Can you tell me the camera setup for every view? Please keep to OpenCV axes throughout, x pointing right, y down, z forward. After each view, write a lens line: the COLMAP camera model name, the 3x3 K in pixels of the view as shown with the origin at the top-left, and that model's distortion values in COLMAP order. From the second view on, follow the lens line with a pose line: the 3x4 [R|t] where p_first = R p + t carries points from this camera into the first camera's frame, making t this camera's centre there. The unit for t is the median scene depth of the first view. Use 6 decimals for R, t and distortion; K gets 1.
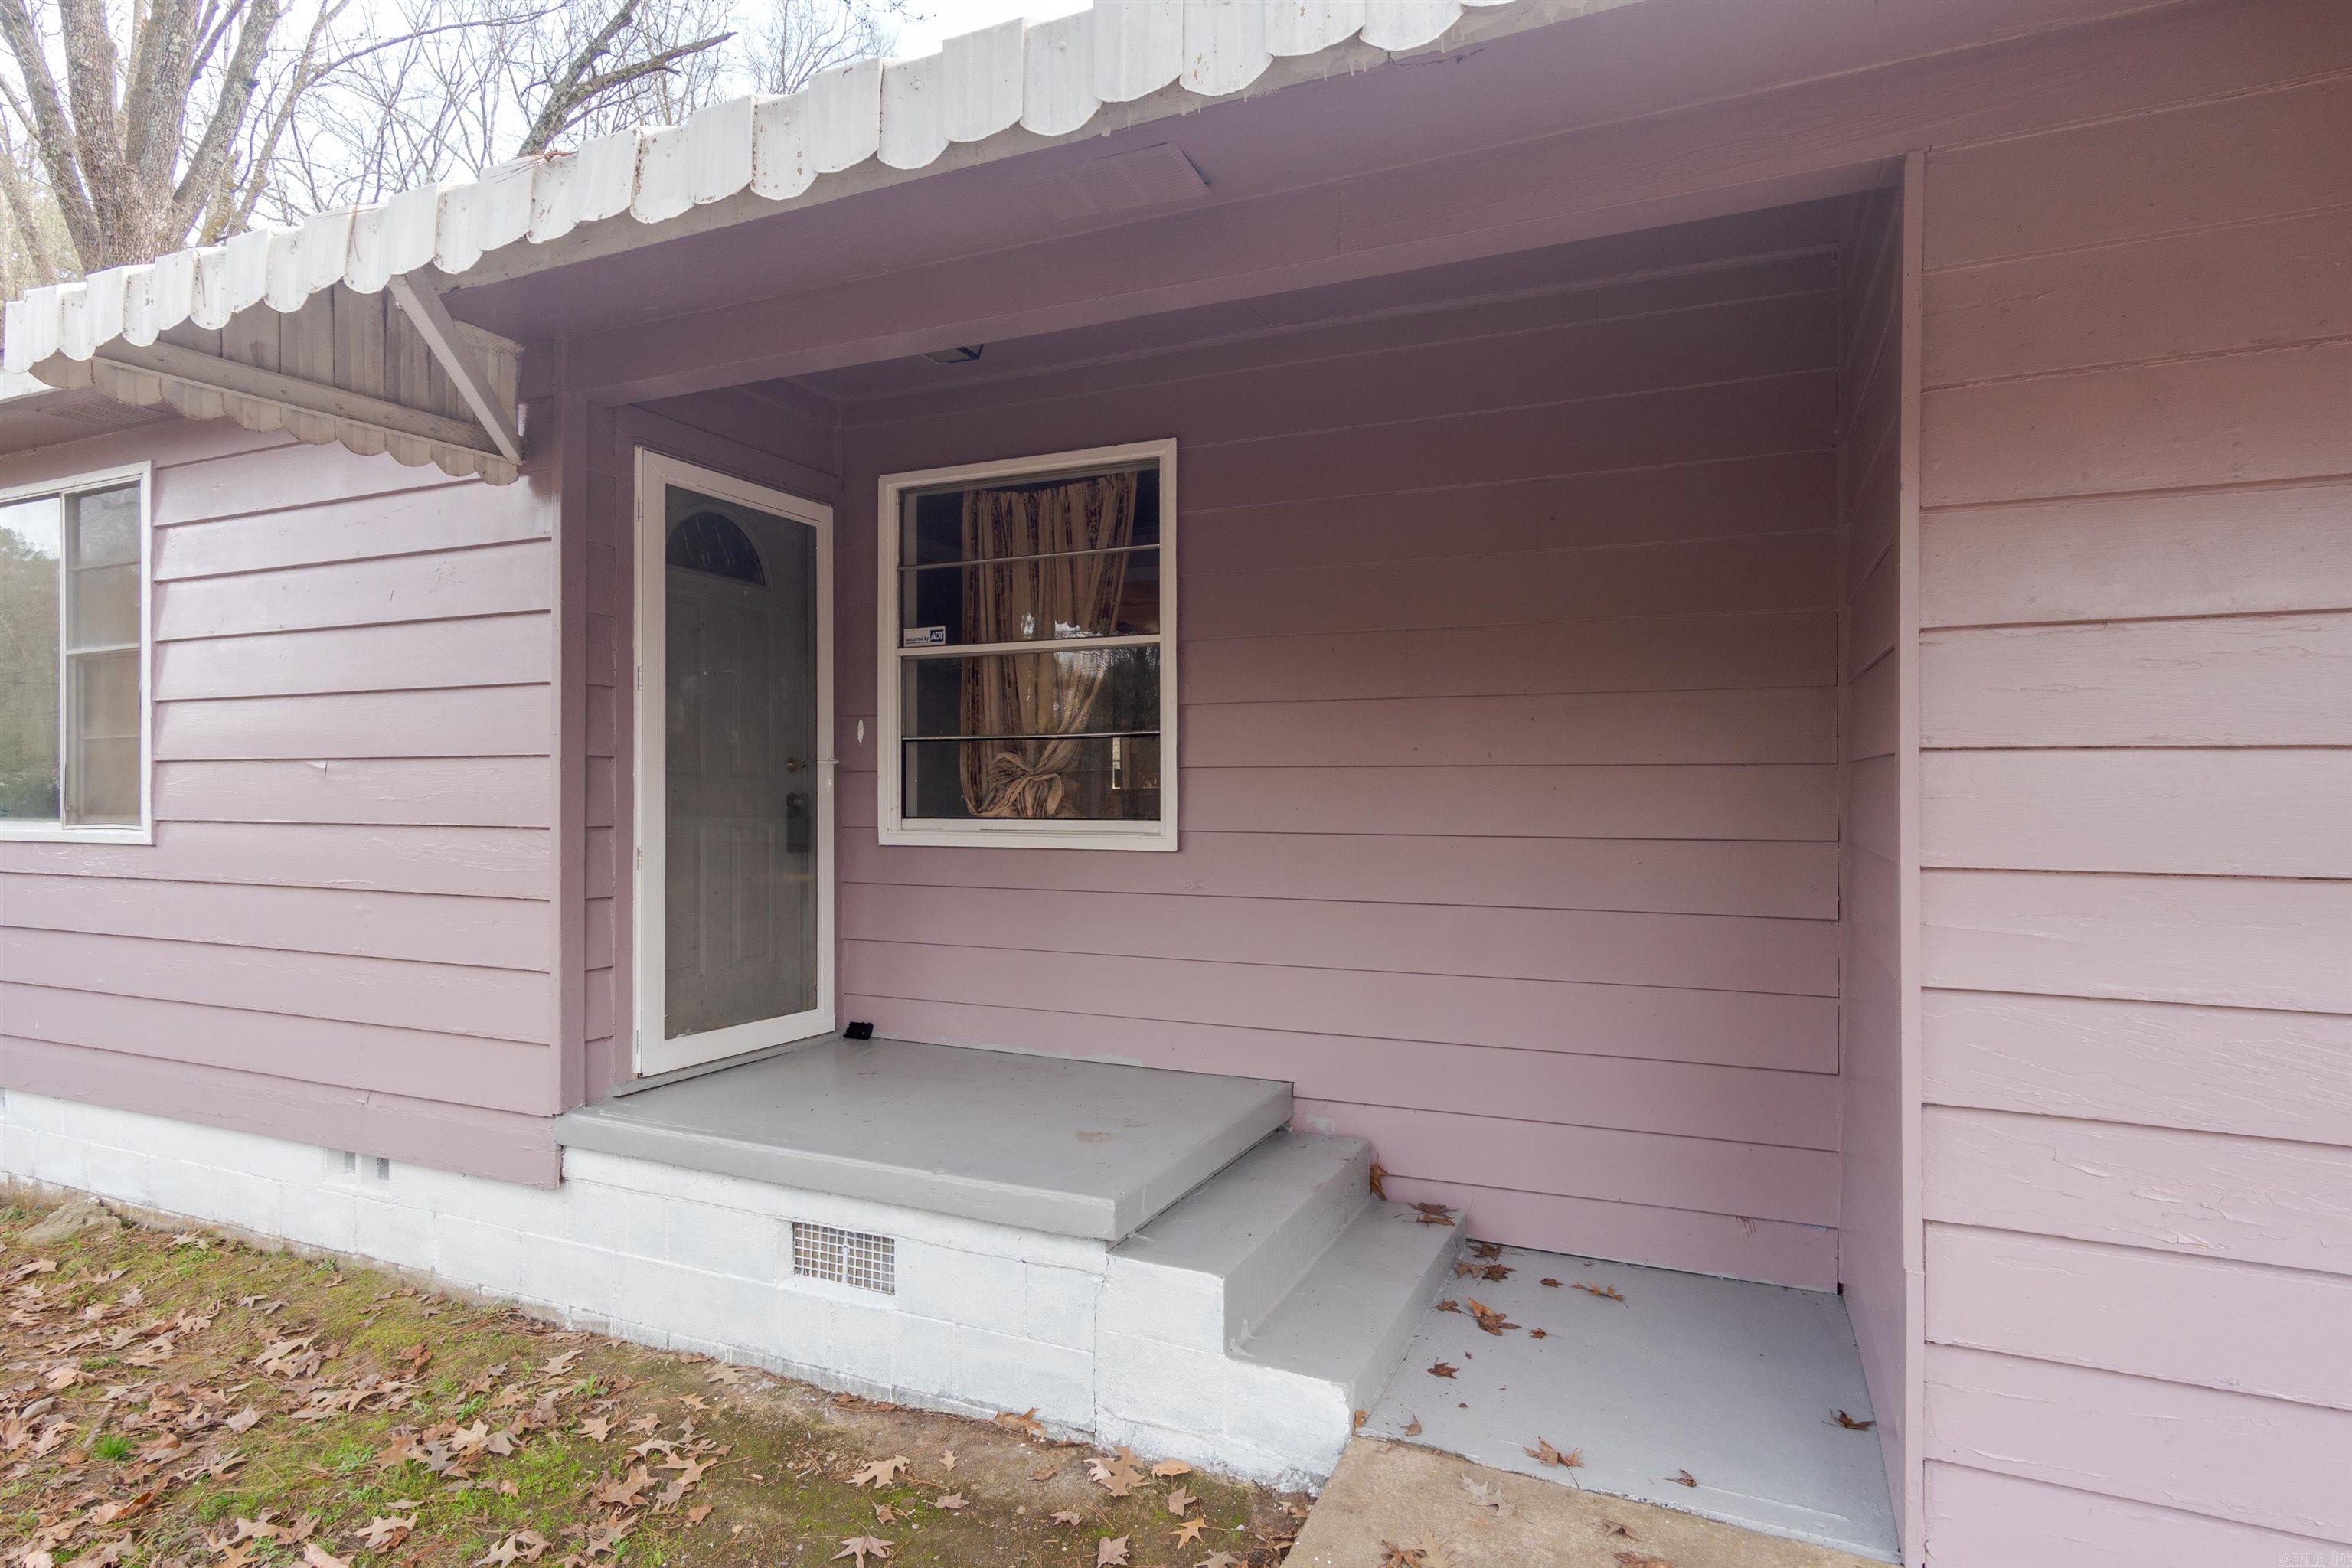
lens RADIAL K [[1248.3, 0, 1181.4], [0, 1248.3, 778.9], [0, 0, 1]] dist [0.003972, 0.002468]
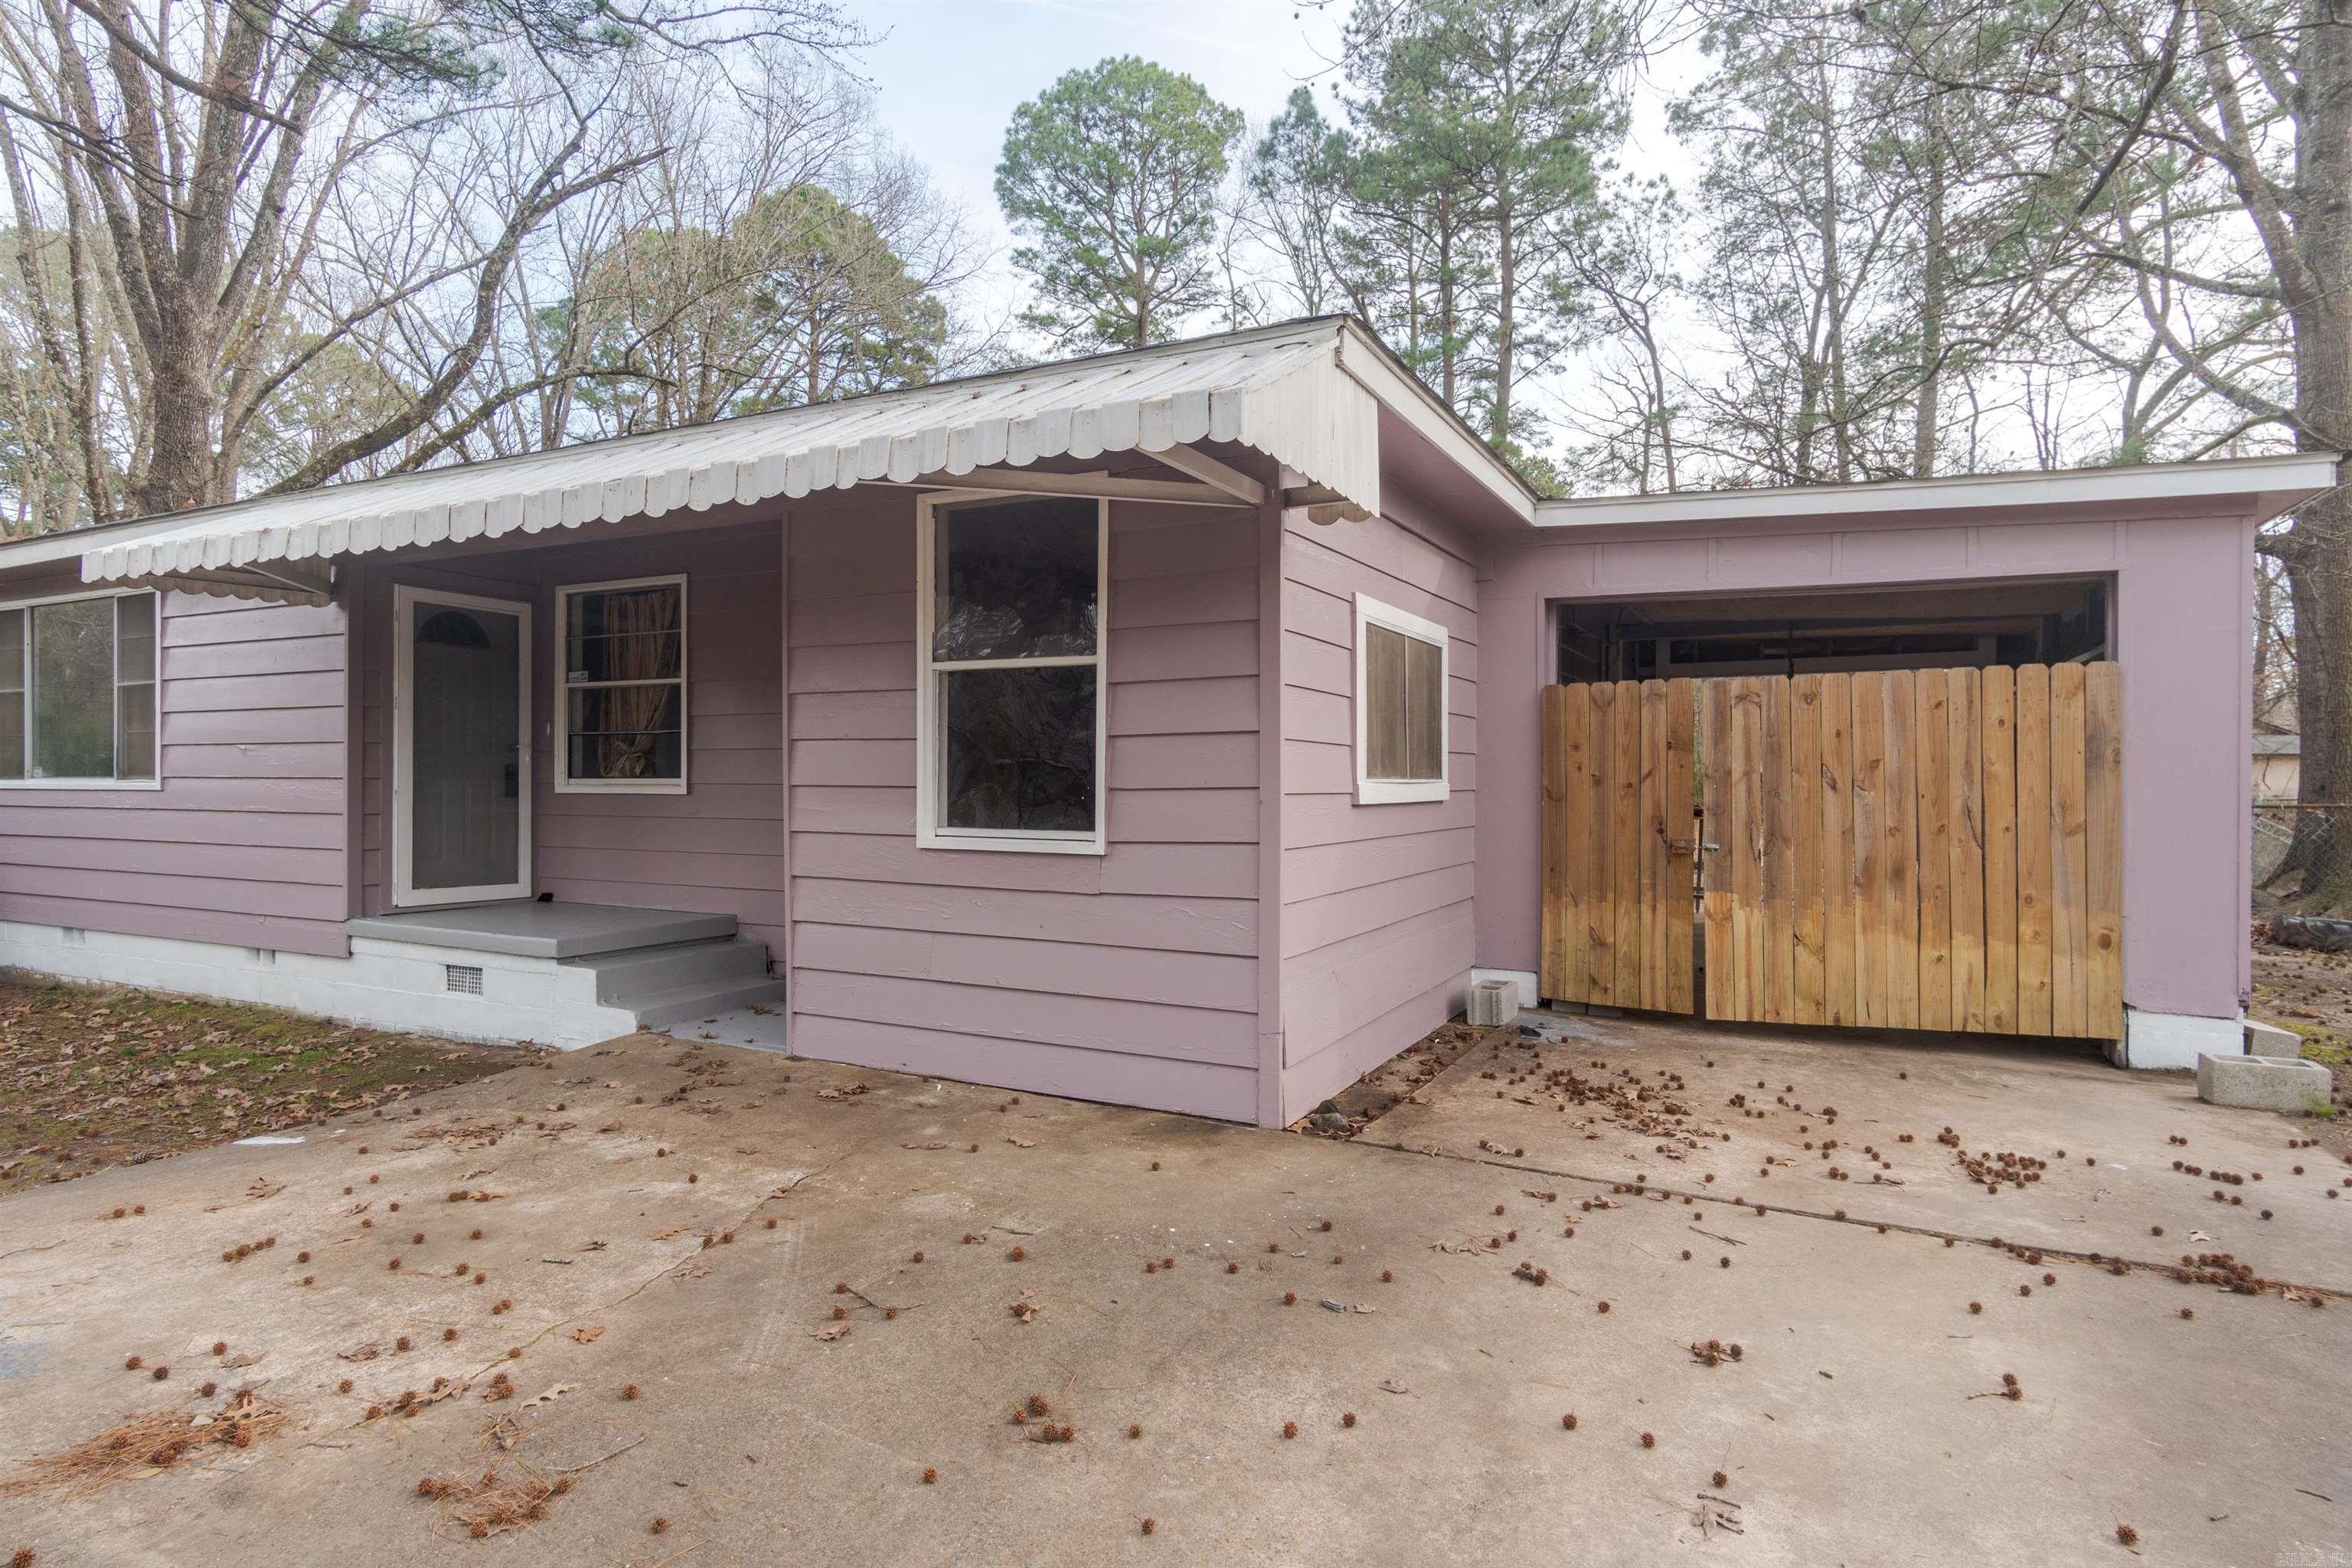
lens RADIAL K [[1261.4, 0, 1176.3], [0, 1261.4, 778.8], [0, 0, 1]] dist [0.013414, -0.001072]
pose [[0.998773, 0.003740, -0.049374, 0.744044], [-0.003525, 0.999984, 0.004450, 0.021371], [0.049390, -0.004271, 0.998770, -0.774897]]
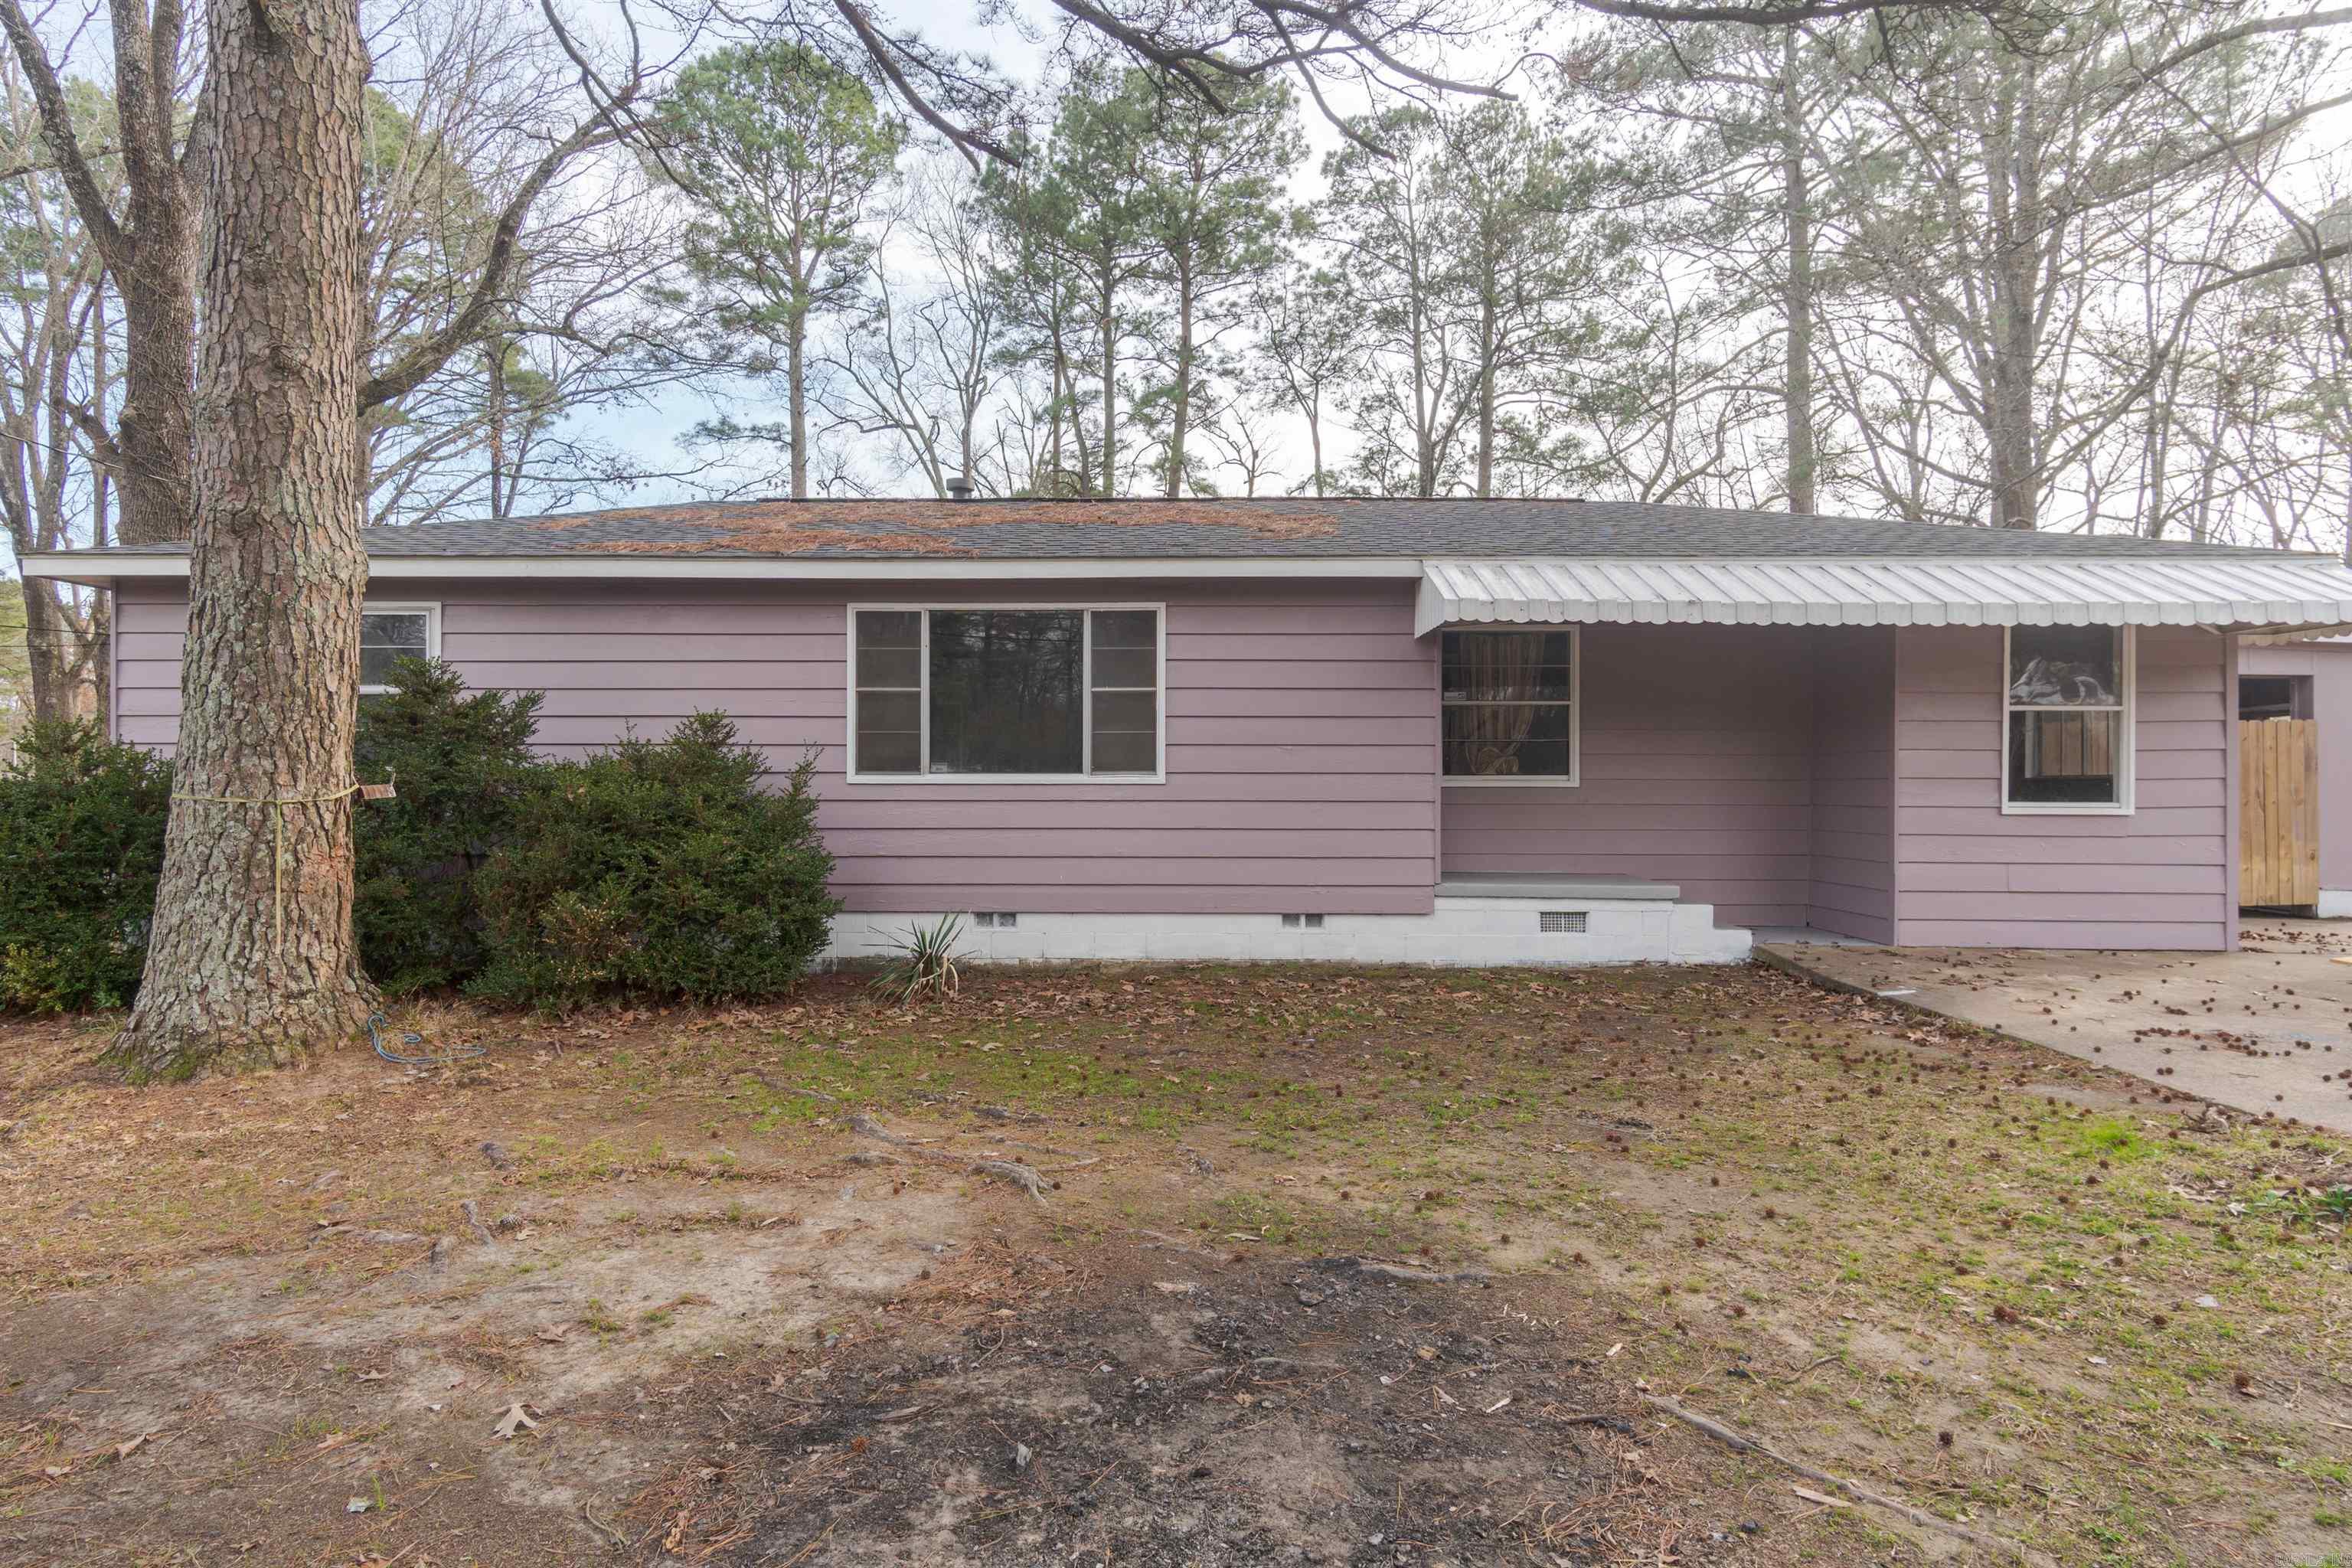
lens RADIAL K [[1261.4, 0, 1176.3], [0, 1261.4, 778.8], [0, 0, 1]] dist [0.013414, -0.001072]
pose [[0.923245, 0.005435, 0.384173, -1.594963], [-0.005060, 0.999985, -0.001986, 0.046746], [-0.384178, -0.000111, 0.923259, -0.962732]]
